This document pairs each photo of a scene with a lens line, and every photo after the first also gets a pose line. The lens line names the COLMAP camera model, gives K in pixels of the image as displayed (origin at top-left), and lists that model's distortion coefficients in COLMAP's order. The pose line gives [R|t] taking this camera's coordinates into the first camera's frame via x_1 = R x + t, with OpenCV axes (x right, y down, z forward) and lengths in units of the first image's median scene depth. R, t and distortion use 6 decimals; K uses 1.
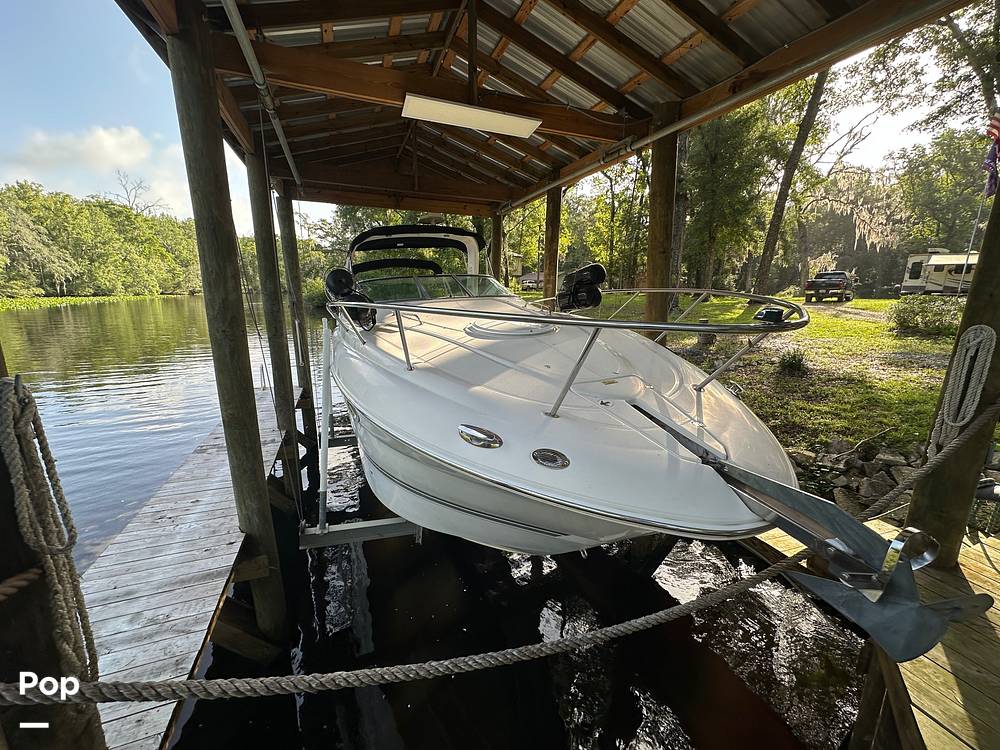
lens RADIAL K [[399.0, 0, 500.4], [0, 399.0, 372.8], [0, 0, 1]] dist [-0.003860, 0.001339]
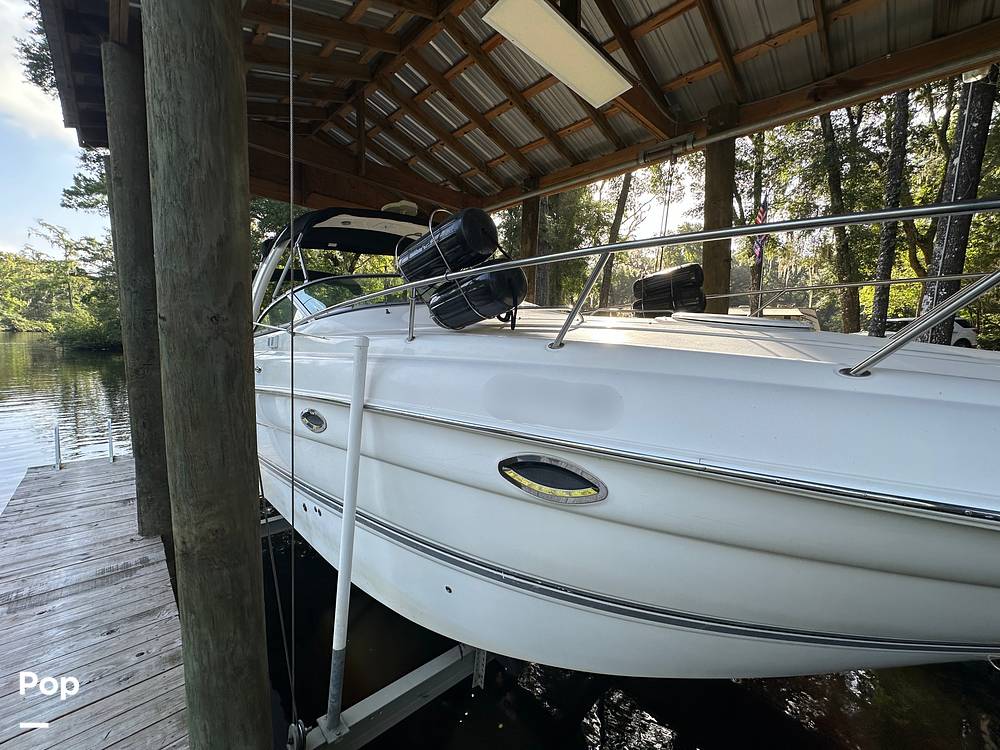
lens RADIAL K [[399.0, 0, 500.7], [0, 399.0, 373.3], [0, 0, 1]] dist [-0.003860, 0.001339]
pose [[0.920331, -0.025890, 0.390284, -0.332270], [0.067303, 0.993407, -0.092809, 0.002806], [-0.385308, 0.111682, 0.916005, 0.302810]]
